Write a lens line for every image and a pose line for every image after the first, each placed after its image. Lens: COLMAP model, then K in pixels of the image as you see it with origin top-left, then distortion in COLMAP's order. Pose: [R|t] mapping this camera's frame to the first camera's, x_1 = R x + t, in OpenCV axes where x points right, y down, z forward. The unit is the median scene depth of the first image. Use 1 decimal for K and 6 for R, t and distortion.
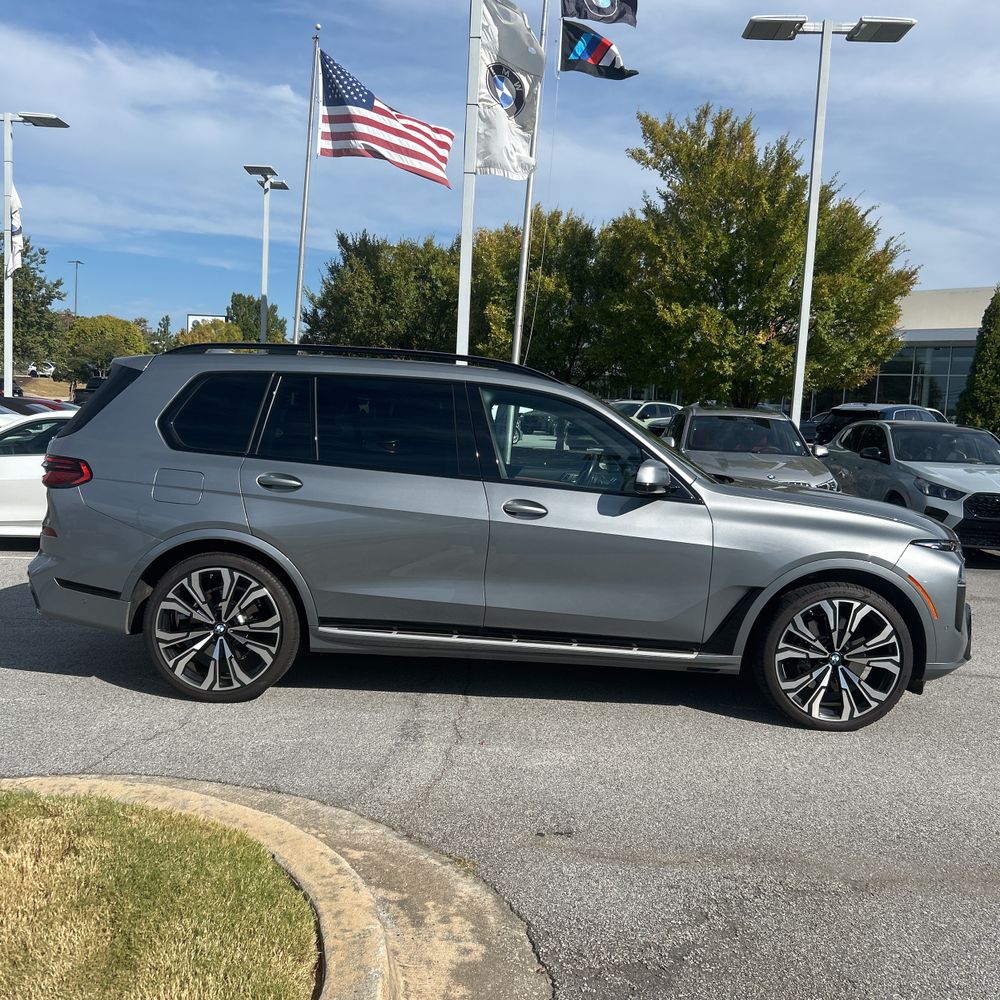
lens RADIAL K [[1013.7, 0, 511.5], [0, 1013.7, 497.9], [0, 0, 1]] dist [0.026727, -0.024640]
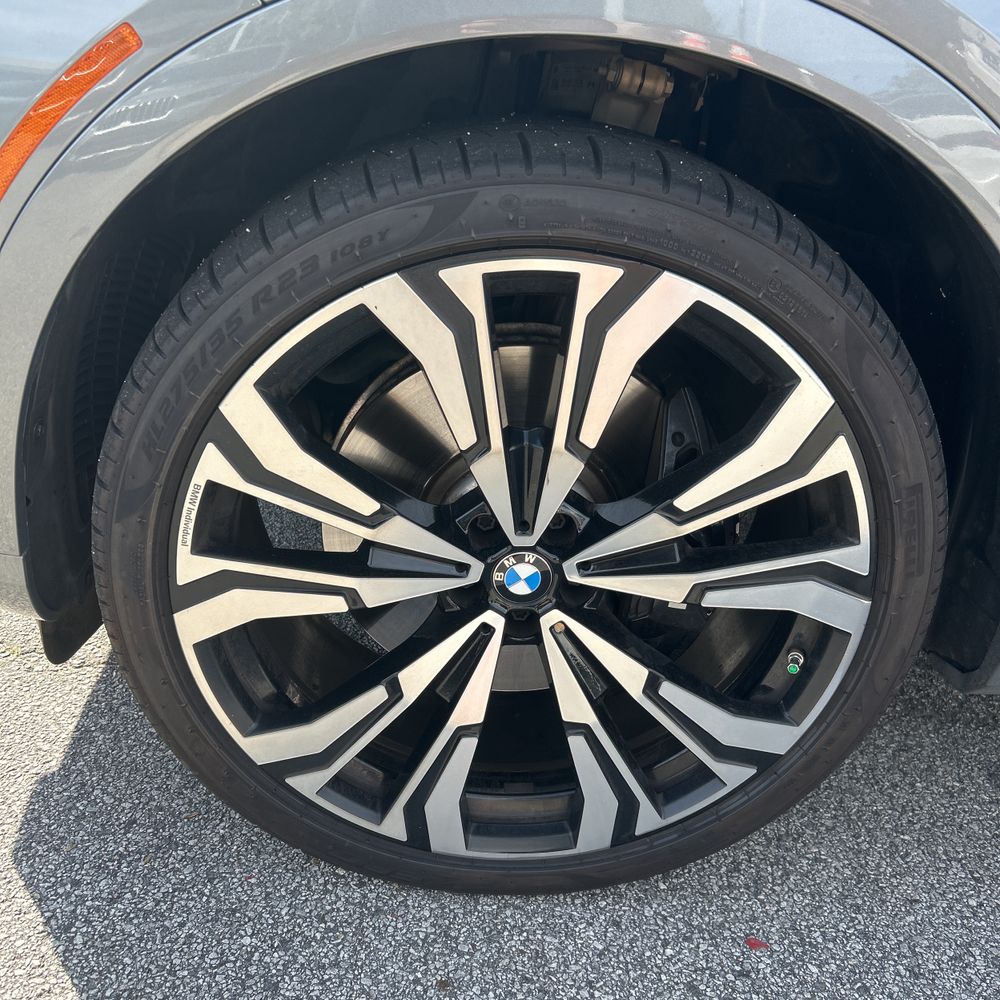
lens RADIAL K [[998.4, 0, 504.1], [0, 998.4, 505.1], [0, 0, 1]] dist [0.063532, -0.102378]
pose [[0.993397, -0.112269, -0.023645, 0.322374], [0.112631, 0.915027, 0.387349, 0.075149], [-0.021851, -0.387454, 0.921630, 0.841291]]
